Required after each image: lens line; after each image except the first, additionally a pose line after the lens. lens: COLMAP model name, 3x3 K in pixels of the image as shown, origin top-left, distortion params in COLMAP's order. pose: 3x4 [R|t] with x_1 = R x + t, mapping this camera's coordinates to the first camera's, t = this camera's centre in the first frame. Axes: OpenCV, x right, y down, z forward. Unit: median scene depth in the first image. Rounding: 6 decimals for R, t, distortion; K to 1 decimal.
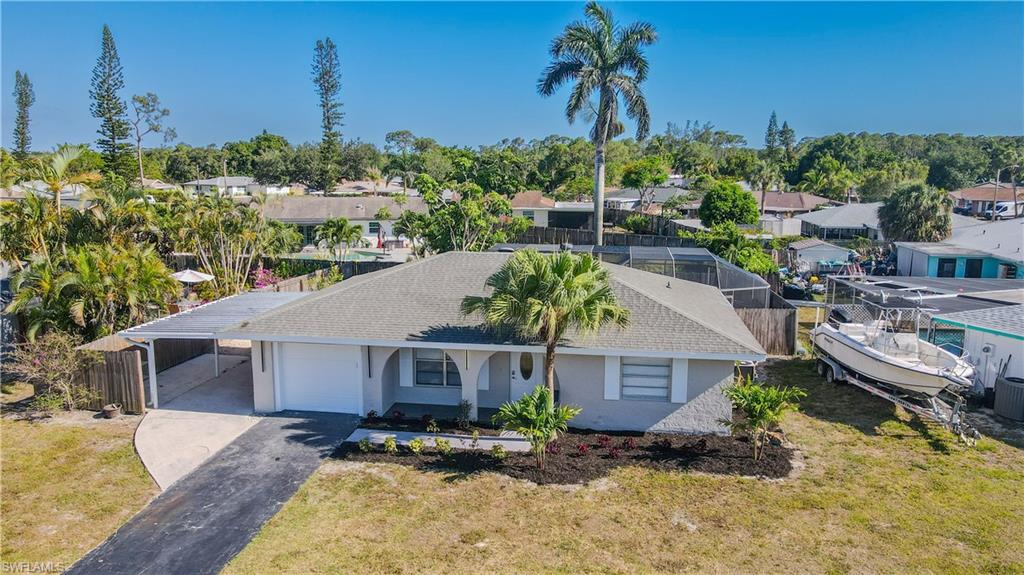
lens RADIAL K [[753.5, 0, 517.3], [0, 753.5, 294.6], [0, 0, 1]] dist [0.005644, 0.031149]
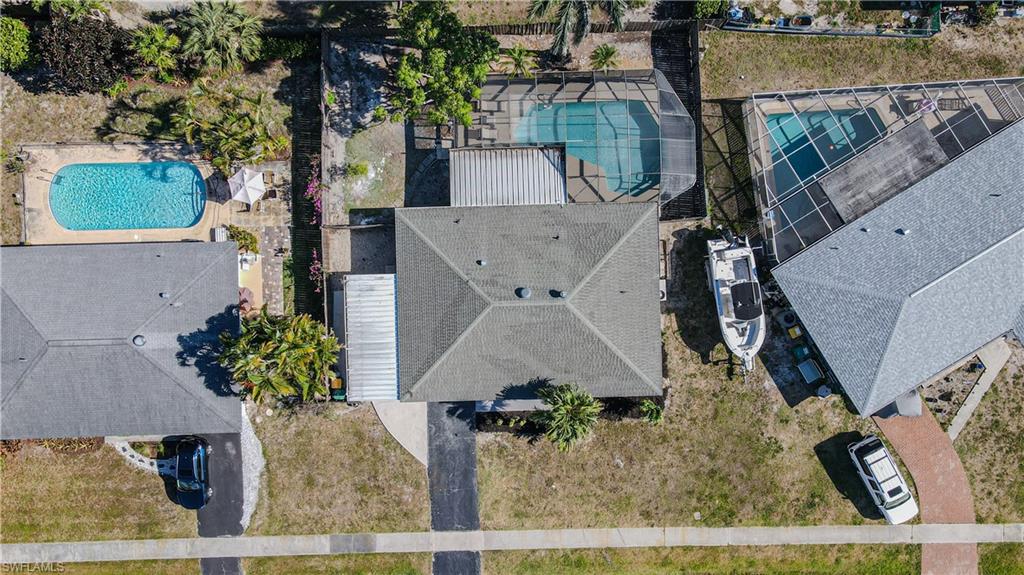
lens RADIAL K [[753.5, 0, 509.3], [0, 753.5, 286.2], [0, 0, 1]] dist [0.005644, 0.031149]
pose [[0.984808, -0.172856, -0.016531, -0.022896], [0.045085, 0.162598, 0.985662, -1.936732], [-0.167690, -0.971433, 0.167921, 0.888751]]
